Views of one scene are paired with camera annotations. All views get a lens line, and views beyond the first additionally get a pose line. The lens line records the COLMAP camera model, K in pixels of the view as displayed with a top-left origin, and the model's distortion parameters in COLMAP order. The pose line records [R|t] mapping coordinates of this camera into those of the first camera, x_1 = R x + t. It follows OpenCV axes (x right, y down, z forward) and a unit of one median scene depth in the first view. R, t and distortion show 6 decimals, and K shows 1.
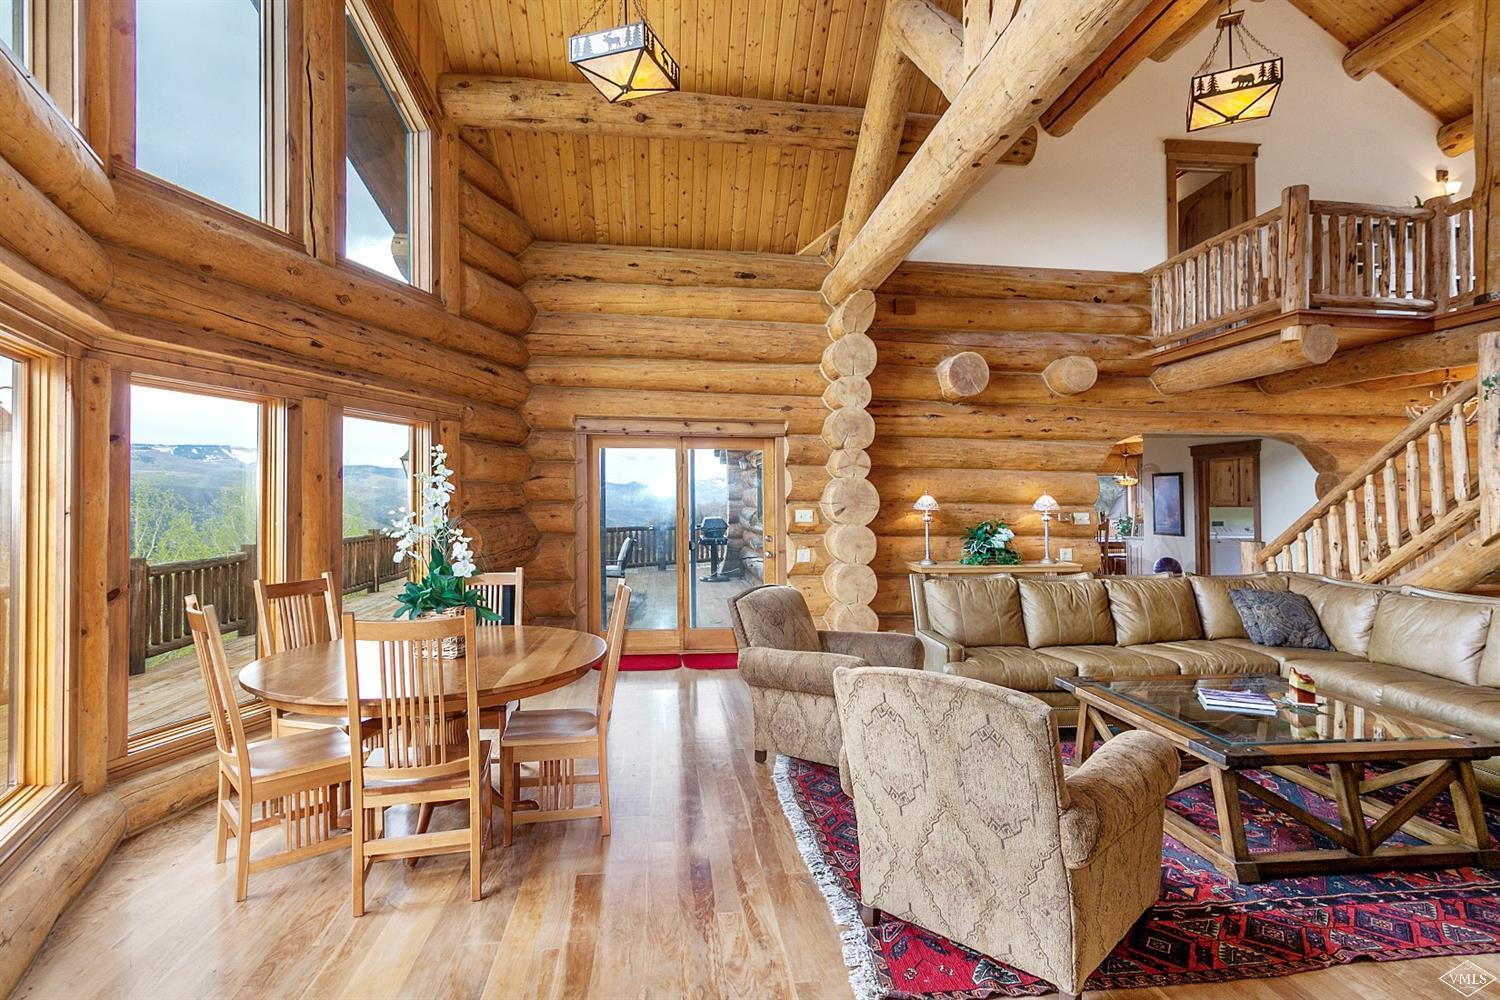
lens RADIAL K [[726.5, 0, 750.6], [0, 726.5, 495.8], [0, 0, 1]] dist [-0.003521, -0.000549]
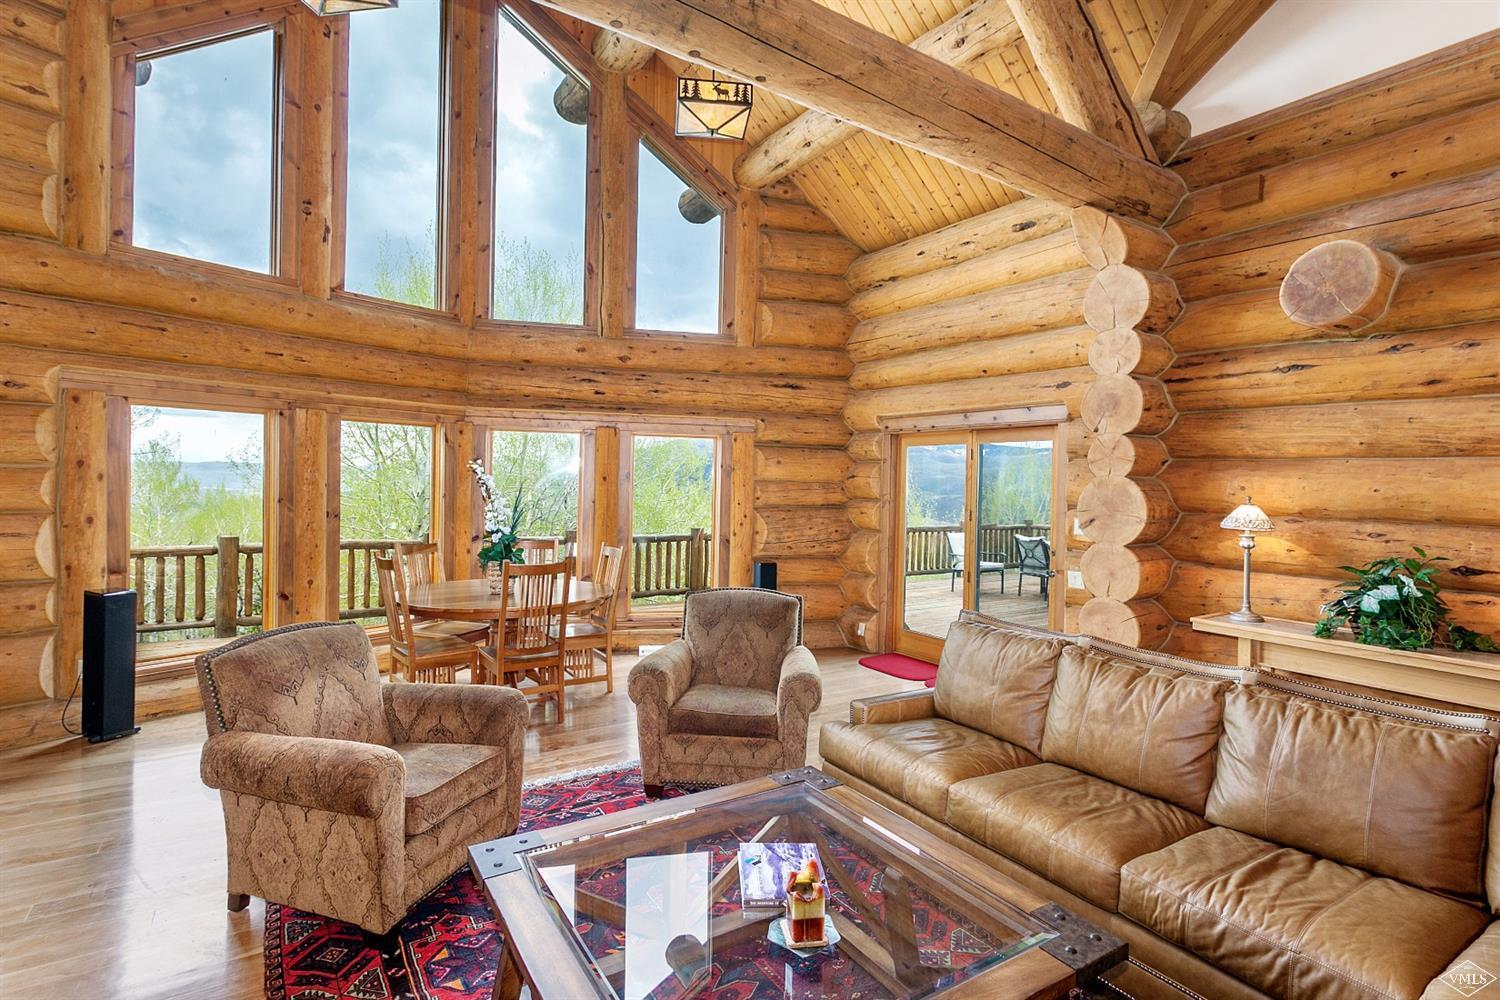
lens RADIAL K [[726.5, 0, 749.3], [0, 726.5, 498.9], [0, 0, 1]] dist [-0.003521, -0.000549]
pose [[0.448974, 0.024113, -0.893219, 0.598466], [-0.016168, 0.999691, 0.018861, -0.010292], [0.893399, 0.005973, 0.449225, 0.375345]]
